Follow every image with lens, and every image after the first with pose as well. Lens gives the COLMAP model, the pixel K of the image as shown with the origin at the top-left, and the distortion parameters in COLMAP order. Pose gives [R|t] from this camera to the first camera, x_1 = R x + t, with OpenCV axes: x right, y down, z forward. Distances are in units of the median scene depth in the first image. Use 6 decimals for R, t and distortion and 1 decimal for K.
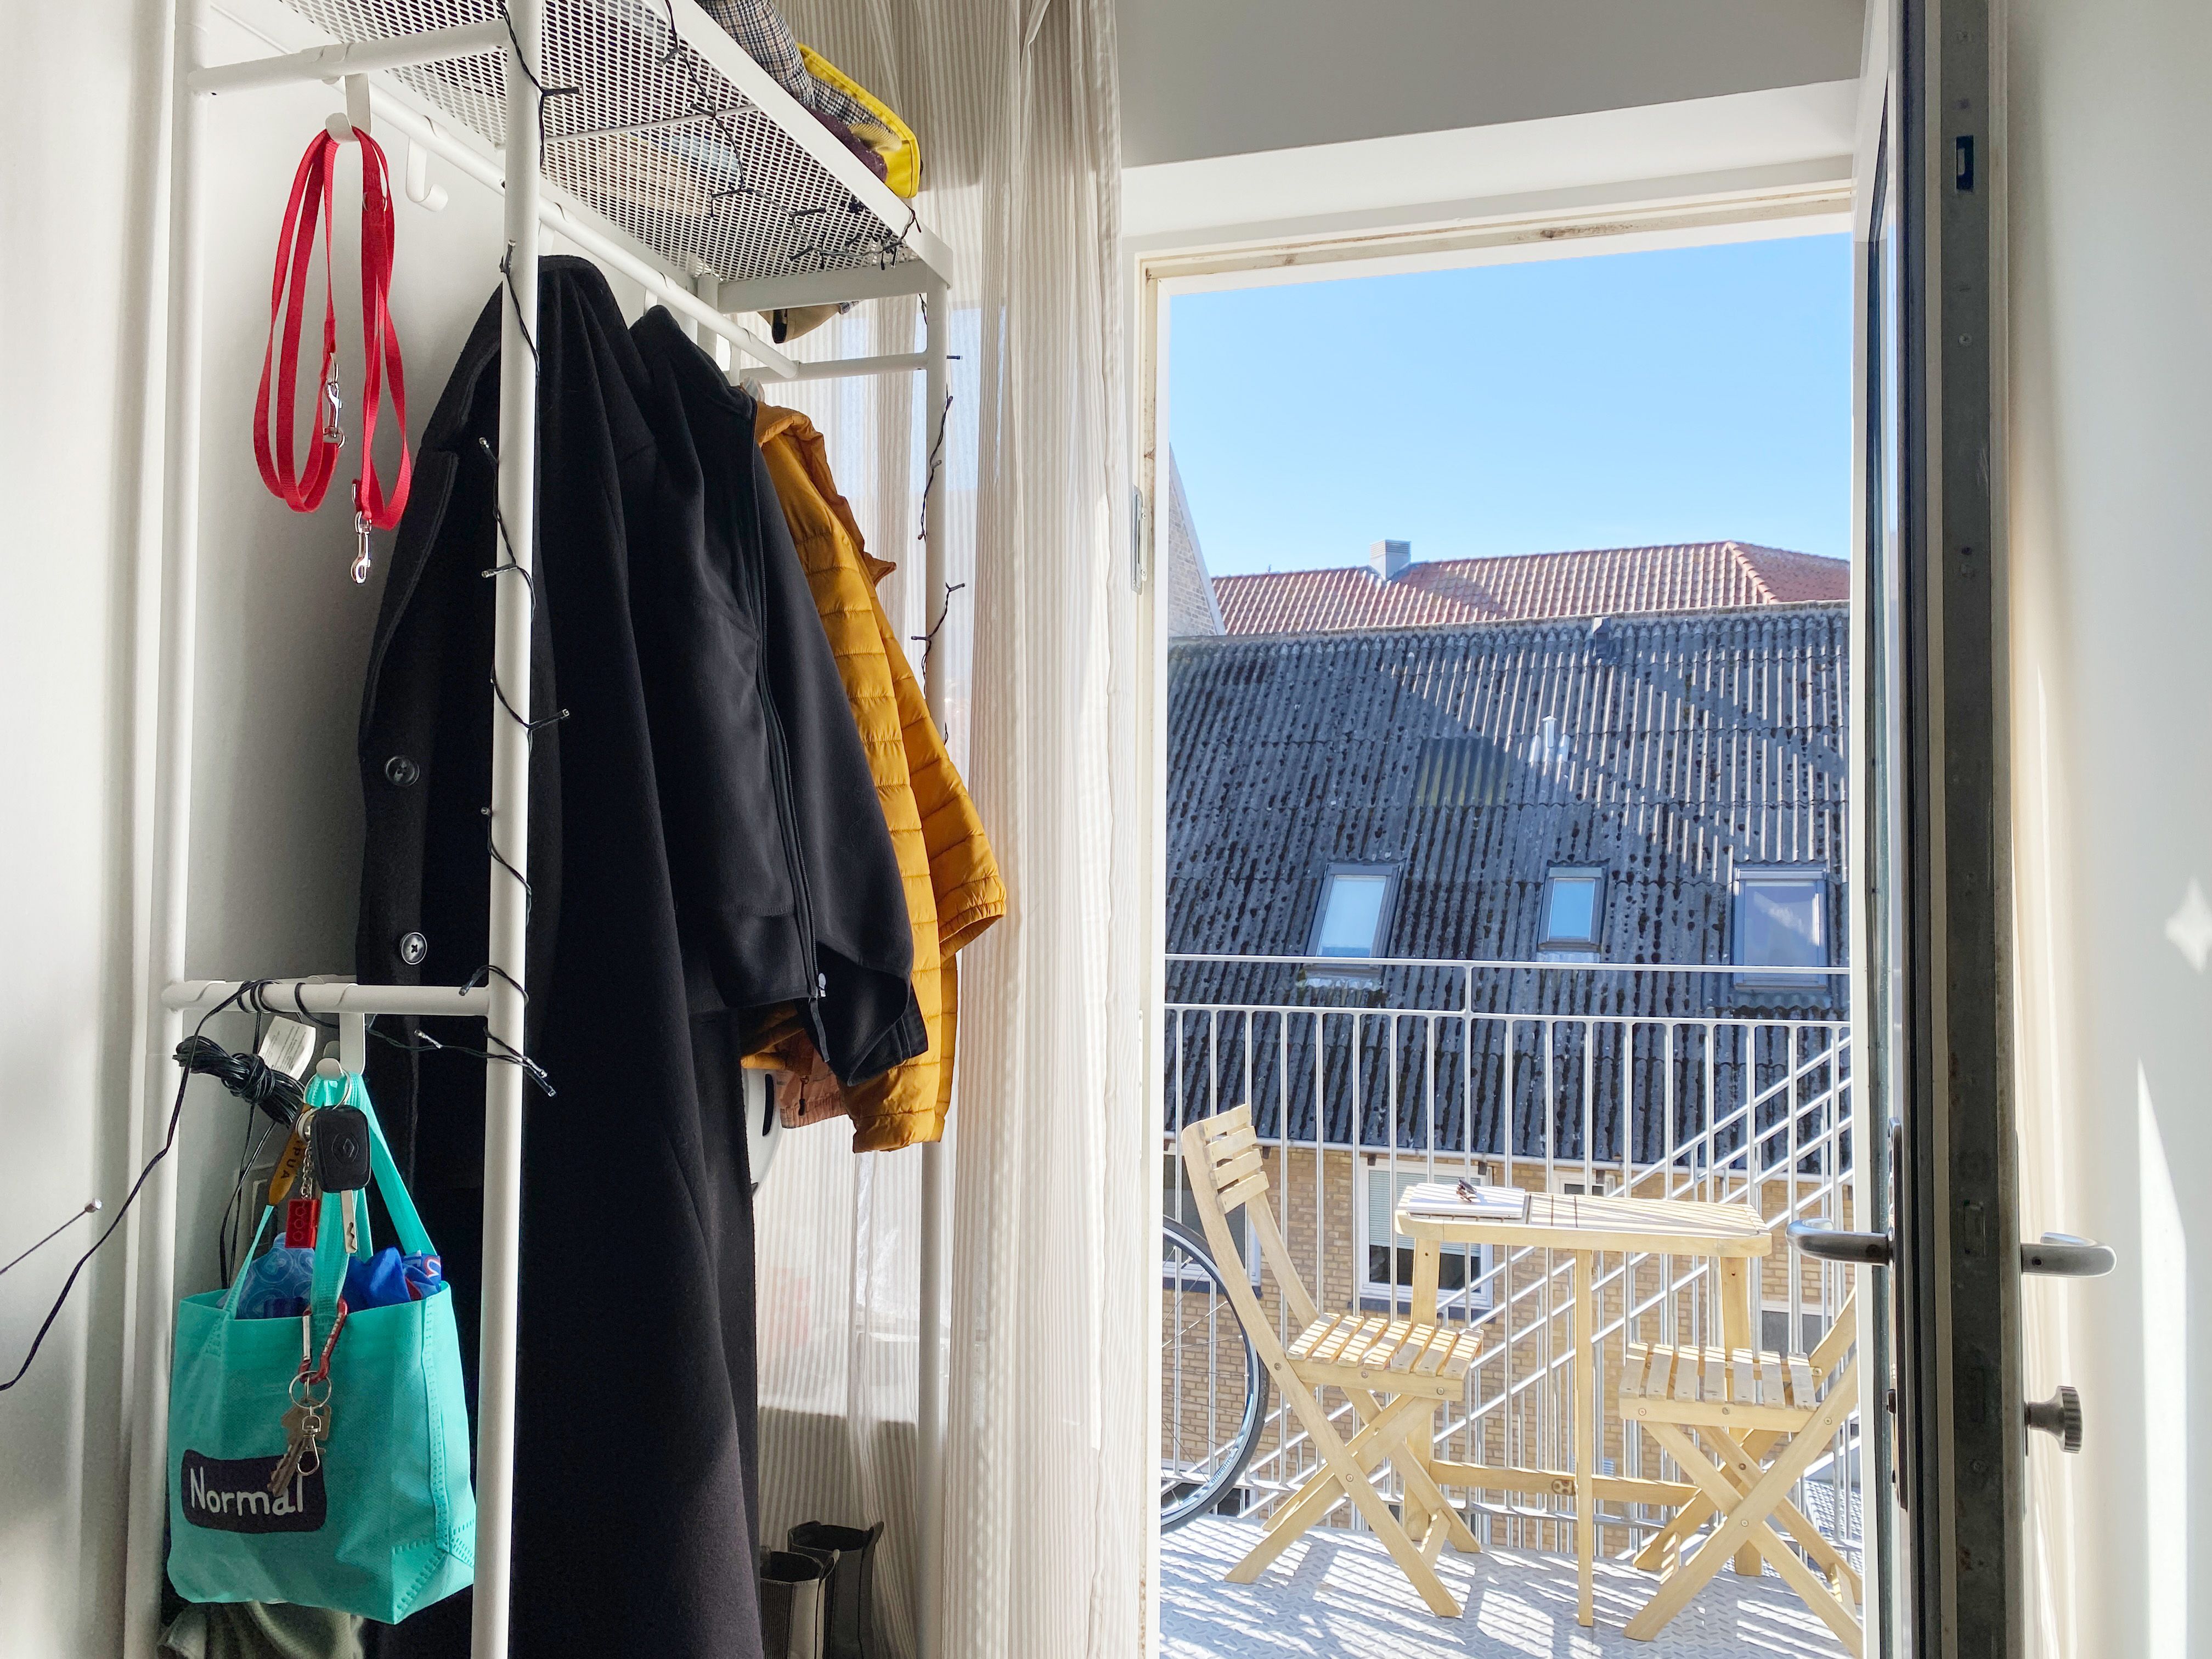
lens RADIAL K [[1661.1, 0, 1103.6], [0, 1661.1, 833.7], [0, 0, 1]] dist [0.013146, -0.020427]
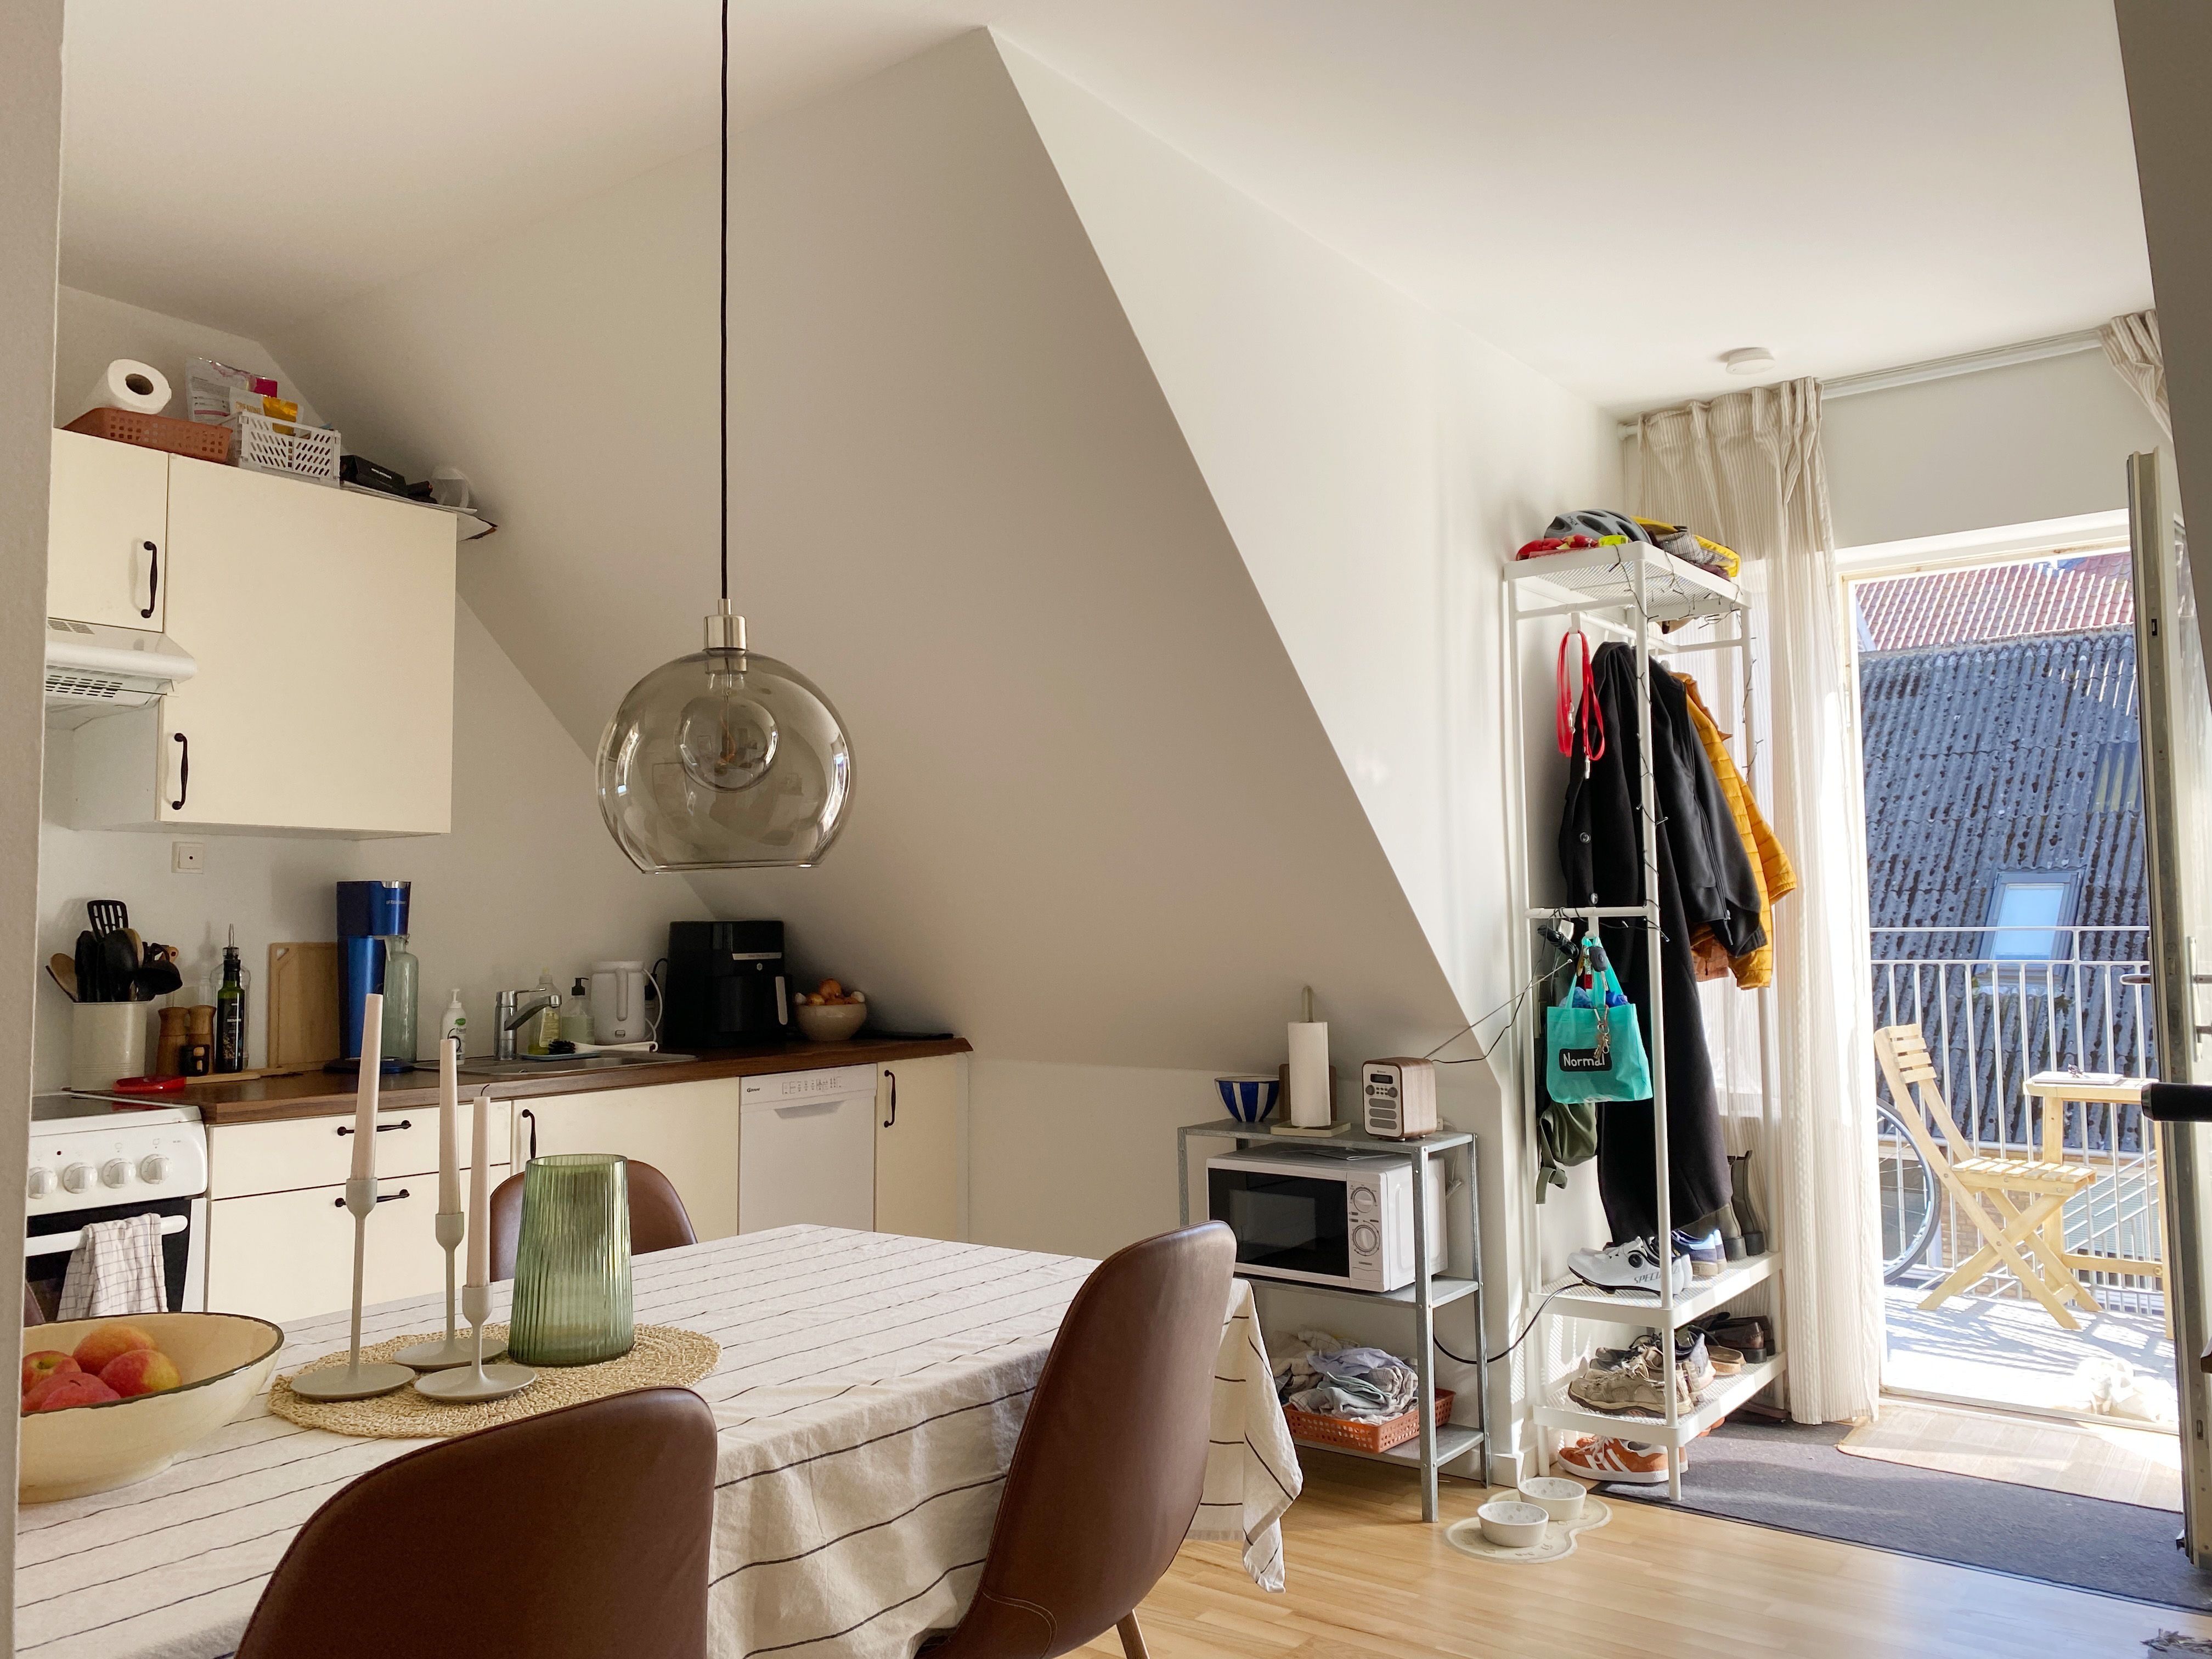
lens RADIAL K [[1661.1, 0, 1109.3], [0, 1661.1, 806.5], [0, 0, 1]] dist [0.013146, -0.020427]
pose [[0.935041, -0.043305, -0.351886, -0.011899], [0.031793, 0.998755, -0.038431, -0.000479], [0.353112, 0.024747, 0.935254, -0.134316]]
